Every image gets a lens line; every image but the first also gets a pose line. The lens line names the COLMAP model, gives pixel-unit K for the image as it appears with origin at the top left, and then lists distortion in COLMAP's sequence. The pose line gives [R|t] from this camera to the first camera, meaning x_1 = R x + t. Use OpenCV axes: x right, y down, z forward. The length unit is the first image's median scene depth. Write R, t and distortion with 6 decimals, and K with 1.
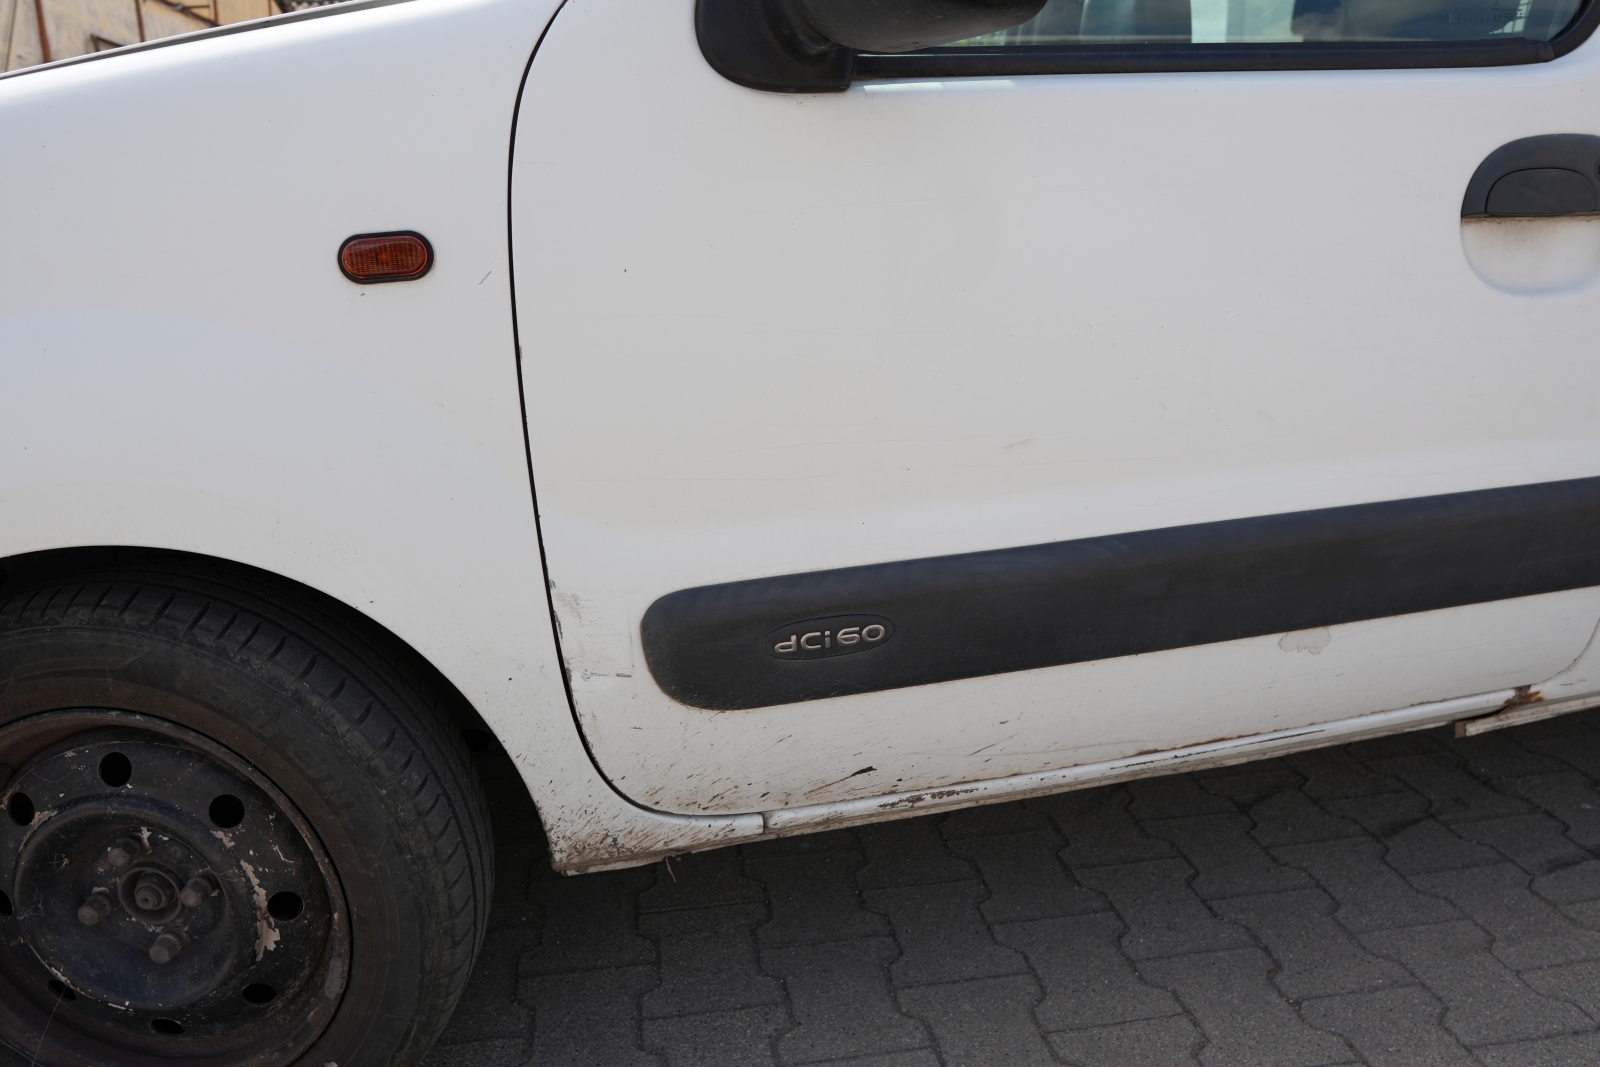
lens RADIAL K [[1141.5, 0, 799.0], [0, 1141.5, 535.8], [0, 0, 1]] dist [-0.100138, 0.057736]
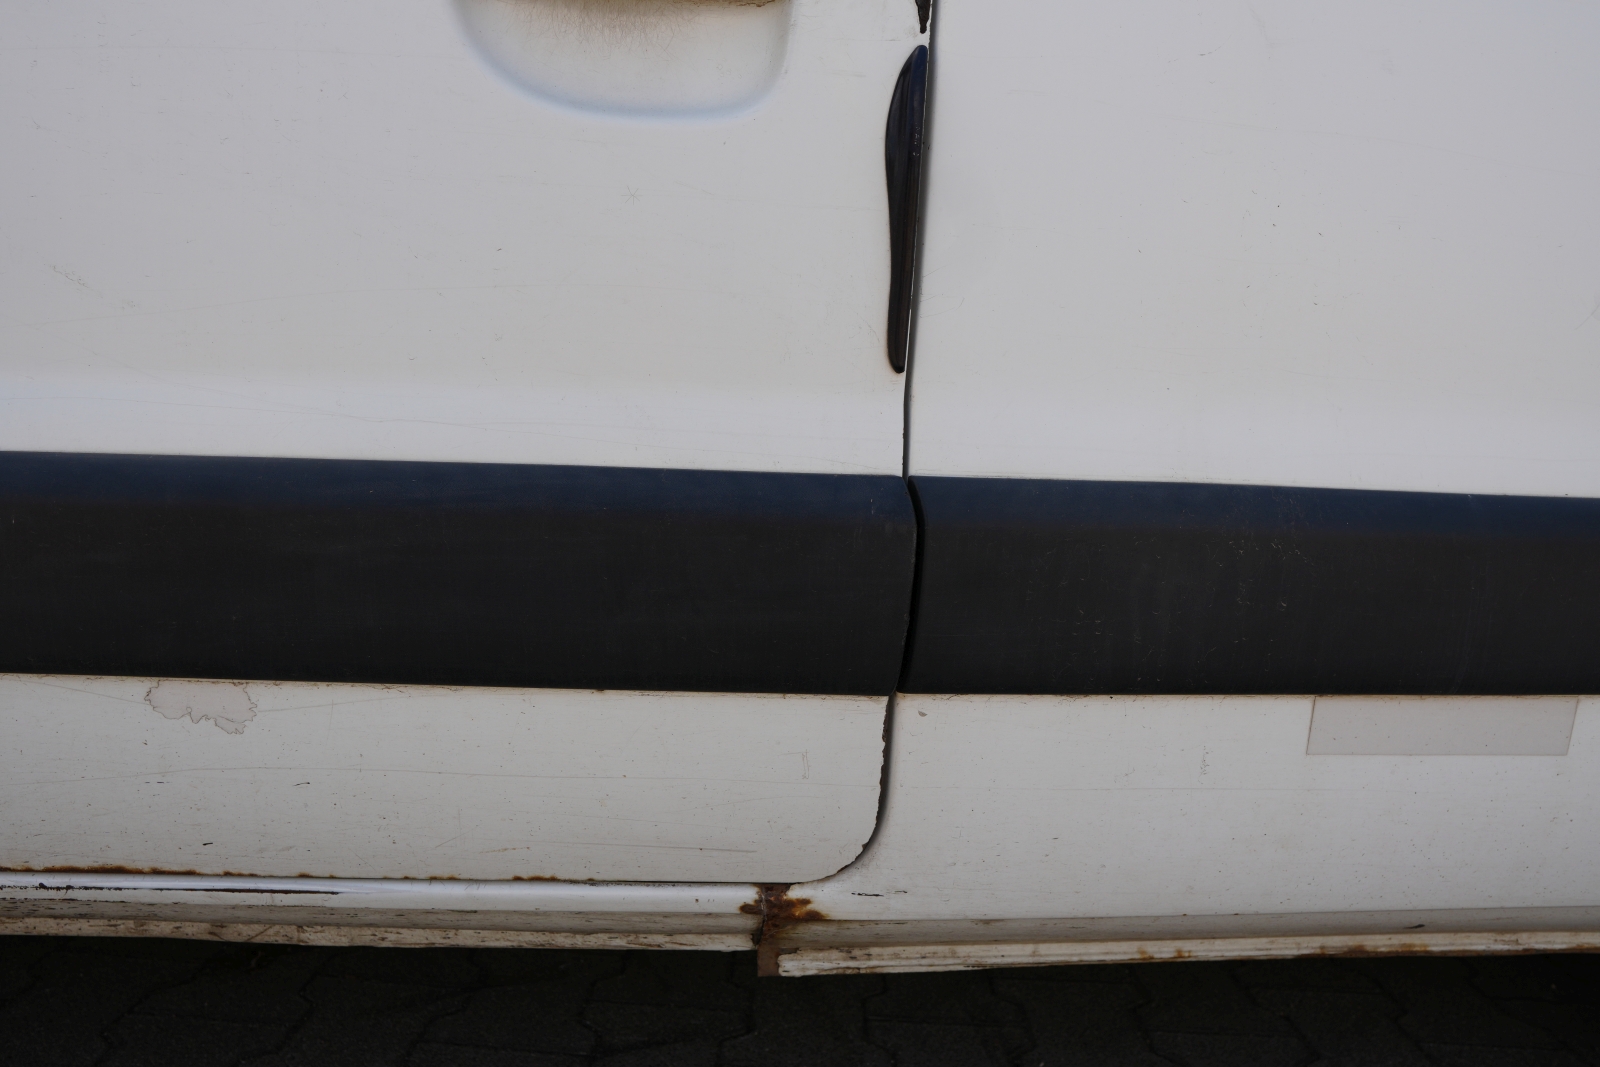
lens RADIAL K [[1141.5, 0, 798.7], [0, 1141.5, 531.0], [0, 0, 1]] dist [-0.100138, 0.057736]
pose [[0.982050, 0.091379, -0.165007, 0.741196], [-0.120068, 0.977533, -0.173242, 0.062133], [0.145469, 0.189945, 0.970958, 0.433517]]
